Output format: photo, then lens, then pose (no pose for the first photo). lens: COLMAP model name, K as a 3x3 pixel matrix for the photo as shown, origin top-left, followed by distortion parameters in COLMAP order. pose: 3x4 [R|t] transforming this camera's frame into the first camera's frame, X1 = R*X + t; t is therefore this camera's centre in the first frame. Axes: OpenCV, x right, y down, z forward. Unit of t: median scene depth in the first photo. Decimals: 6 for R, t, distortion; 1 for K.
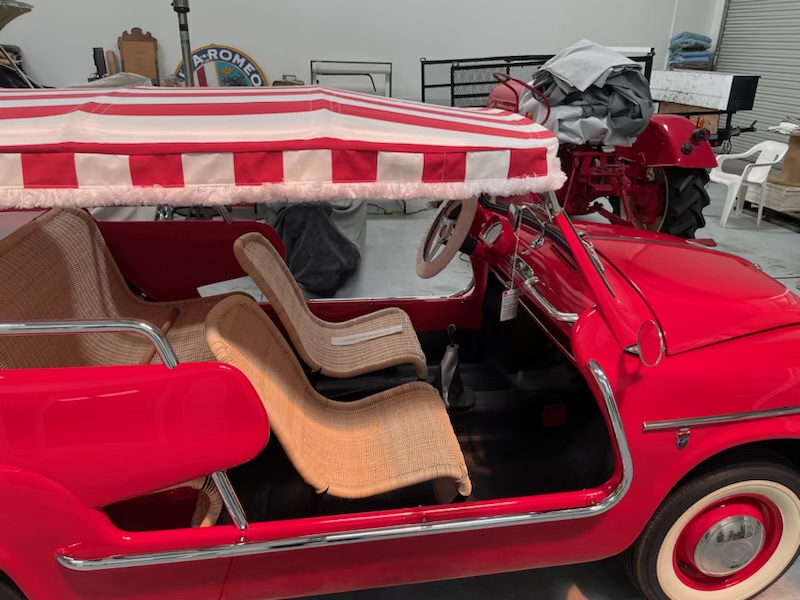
lens RADIAL K [[608.1, 0, 400.0], [0, 608.1, 300.0], [0, 0, 1]] dist [0.103393, -0.135024]
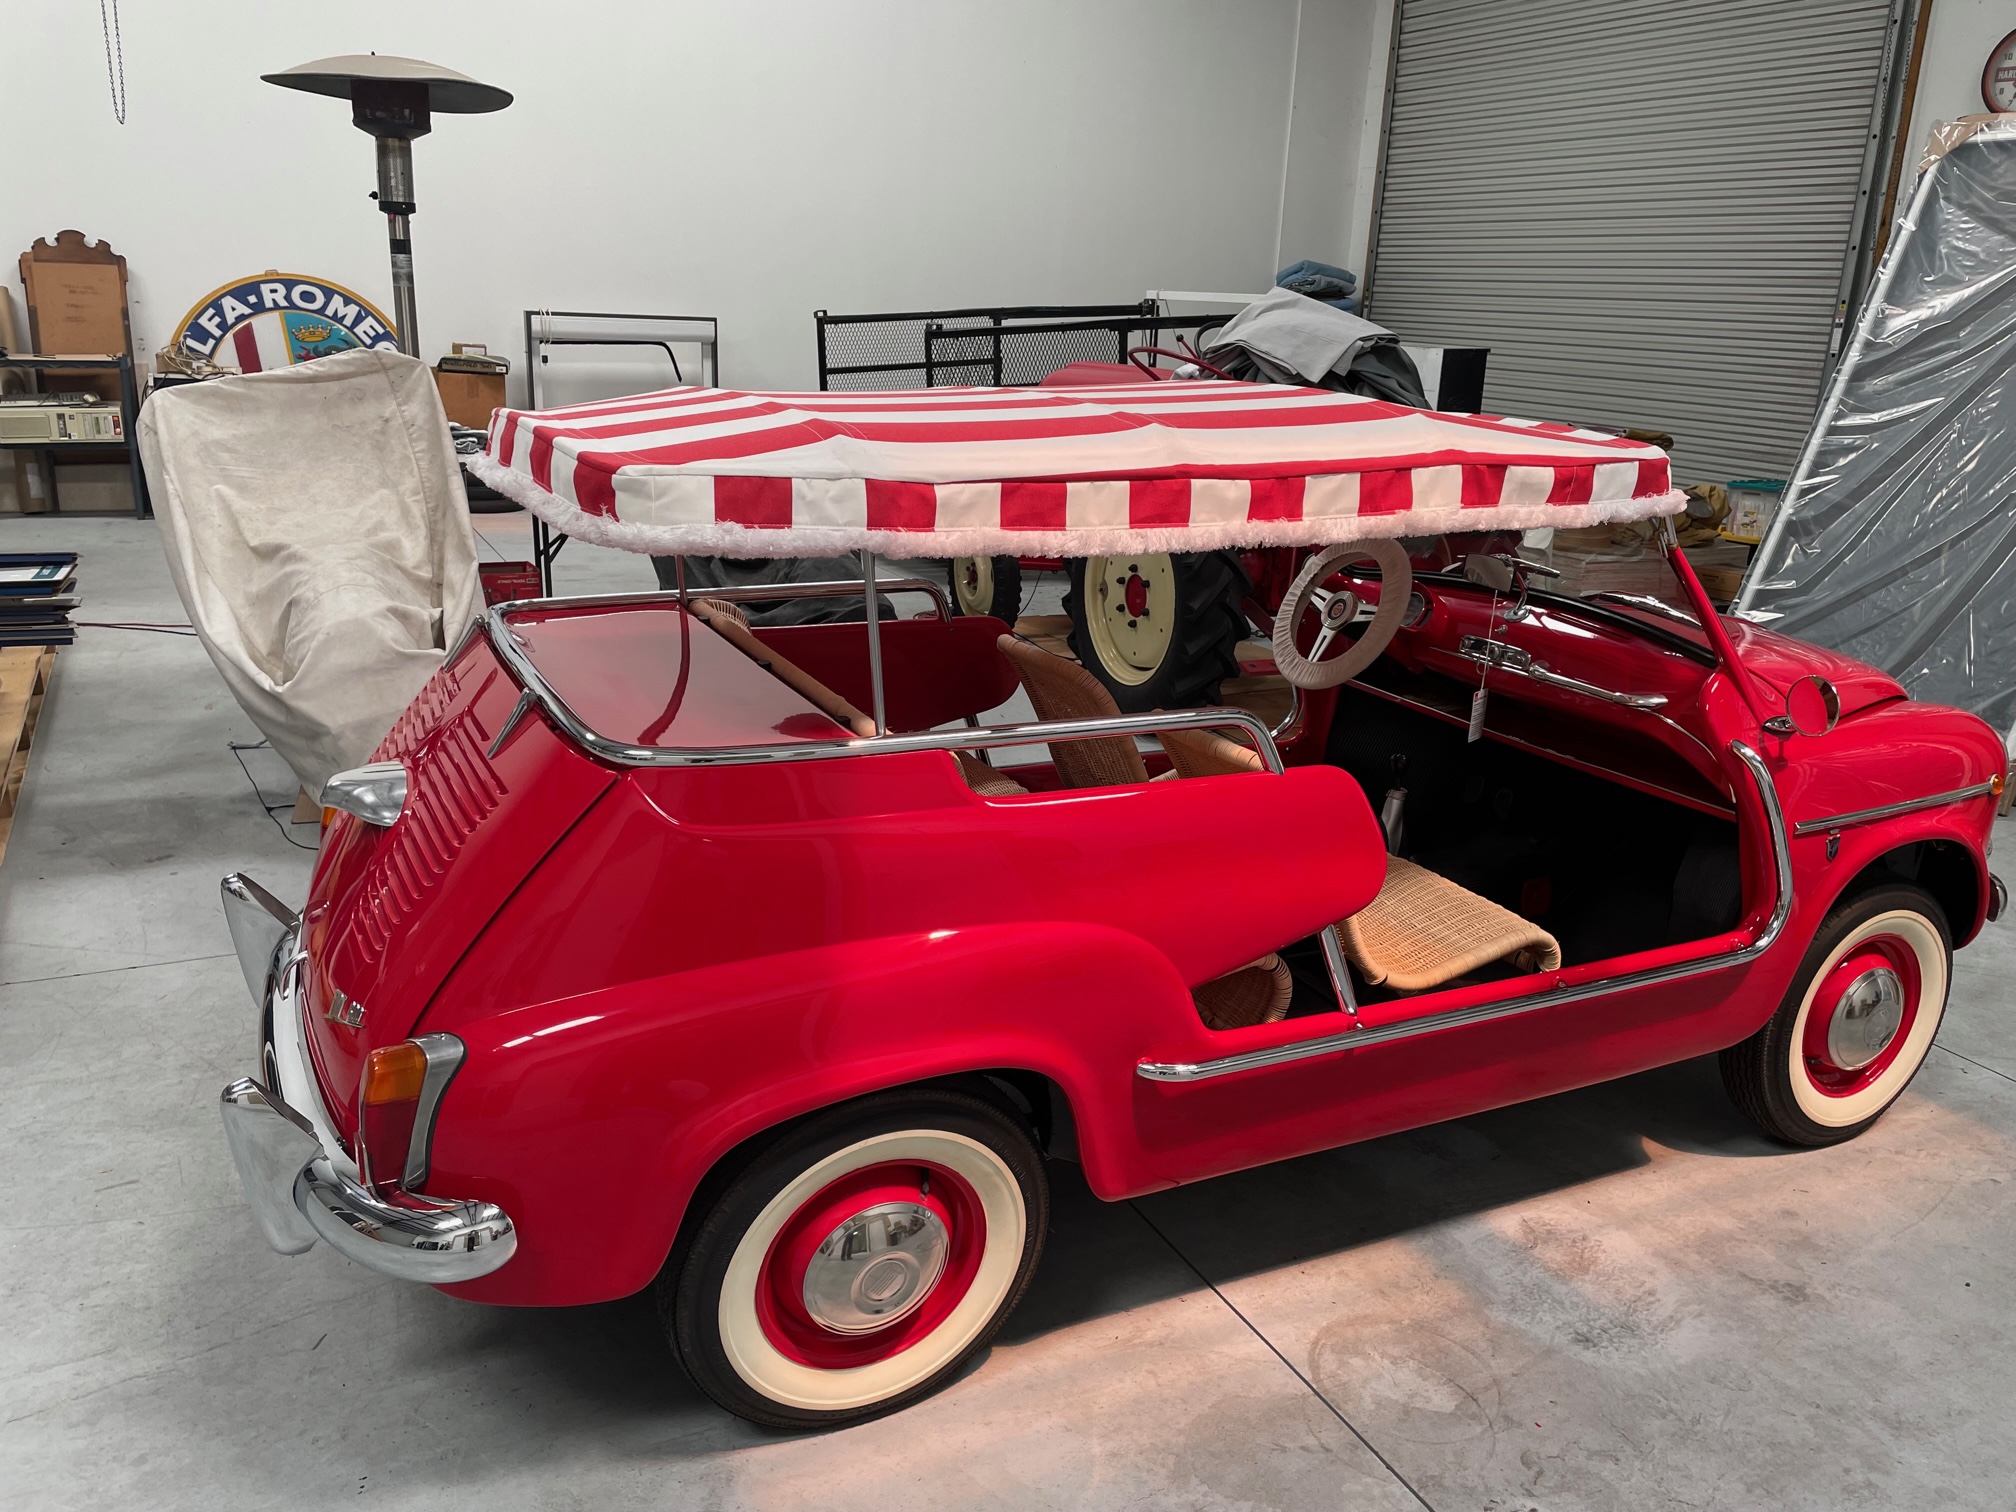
lens RADIAL K [[1498.0, 0, 1008.0], [0, 1498.0, 756.0], [0, 0, 1]] dist [0.091852, -0.110205]
pose [[0.962491, -0.072030, 0.261577, -0.292965], [0.093141, 0.993244, -0.069211, 0.046678], [-0.254825, 0.090979, 0.962698, -0.153472]]
